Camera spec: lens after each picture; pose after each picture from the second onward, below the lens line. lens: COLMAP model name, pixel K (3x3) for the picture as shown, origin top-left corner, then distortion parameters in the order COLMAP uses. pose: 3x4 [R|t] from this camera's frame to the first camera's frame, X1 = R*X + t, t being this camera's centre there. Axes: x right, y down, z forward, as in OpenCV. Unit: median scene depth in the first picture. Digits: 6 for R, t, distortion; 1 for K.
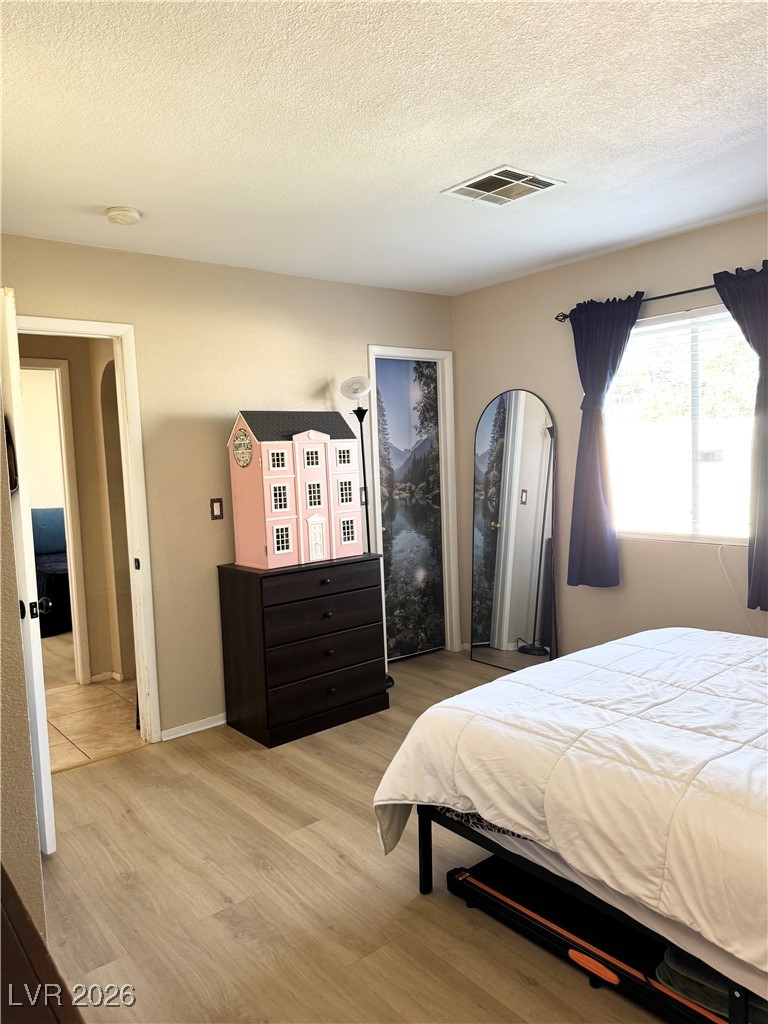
lens RADIAL K [[718.3, 0, 383.1], [0, 718.3, 510.6], [0, 0, 1]] dist [0.068723, -0.087859]
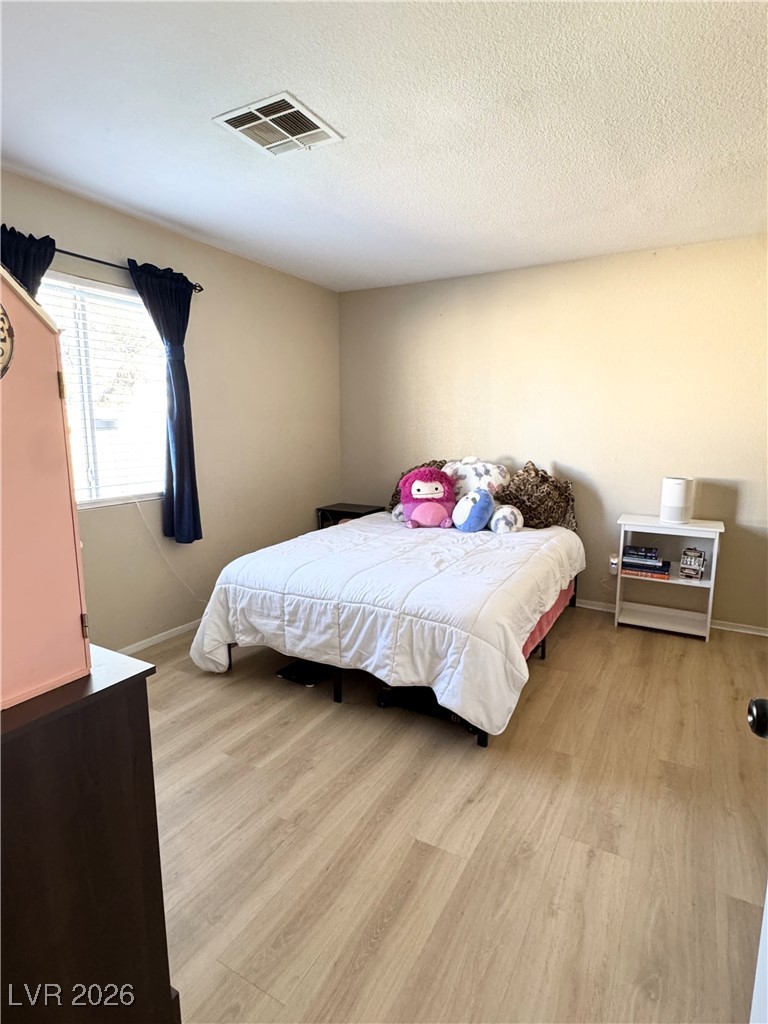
lens RADIAL K [[544.2, 0, 379.6], [0, 544.2, 514.6], [0, 0, 1]] dist [0.001420, -0.000956]
pose [[-0.356287, -0.115299, 0.927236, -0.637986], [0.083708, 0.984429, 0.154575, -0.046827], [-0.930619, 0.132690, -0.341088, 1.254382]]
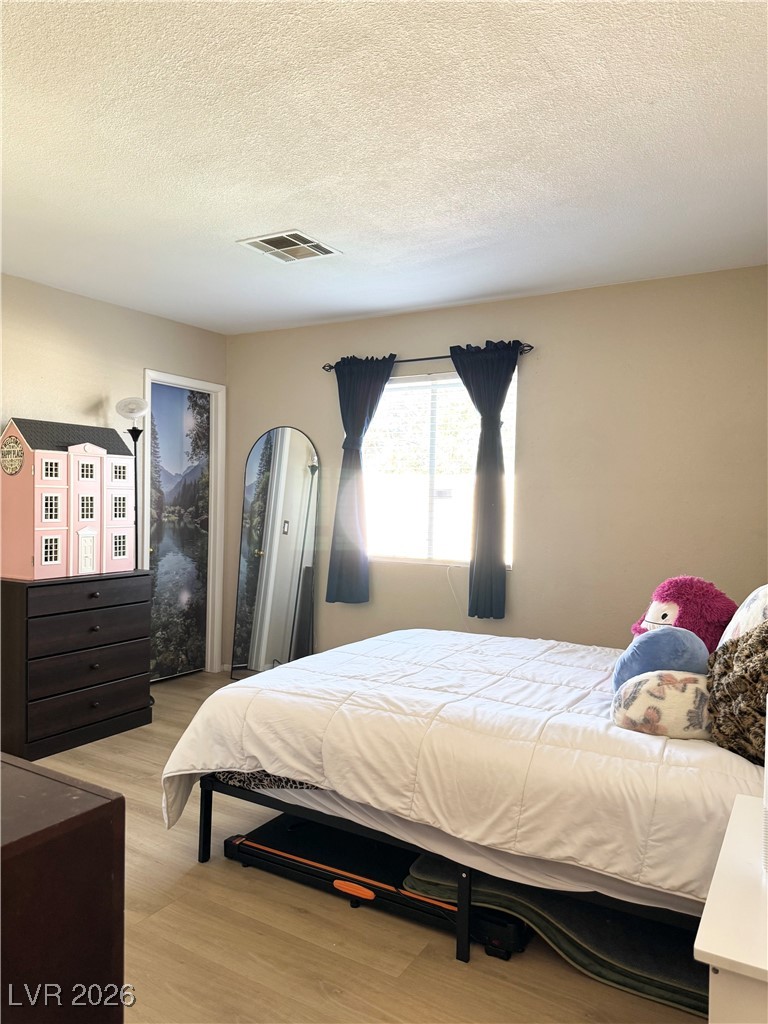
lens RADIAL K [[718.3, 0, 386.7], [0, 718.3, 514.2], [0, 0, 1]] dist [0.068723, -0.087859]
pose [[0.935446, 0.051730, 0.349663, -0.079879], [-0.029250, 0.997169, -0.069273, 0.061791], [-0.352257, 0.054574, 0.934311, -0.125008]]
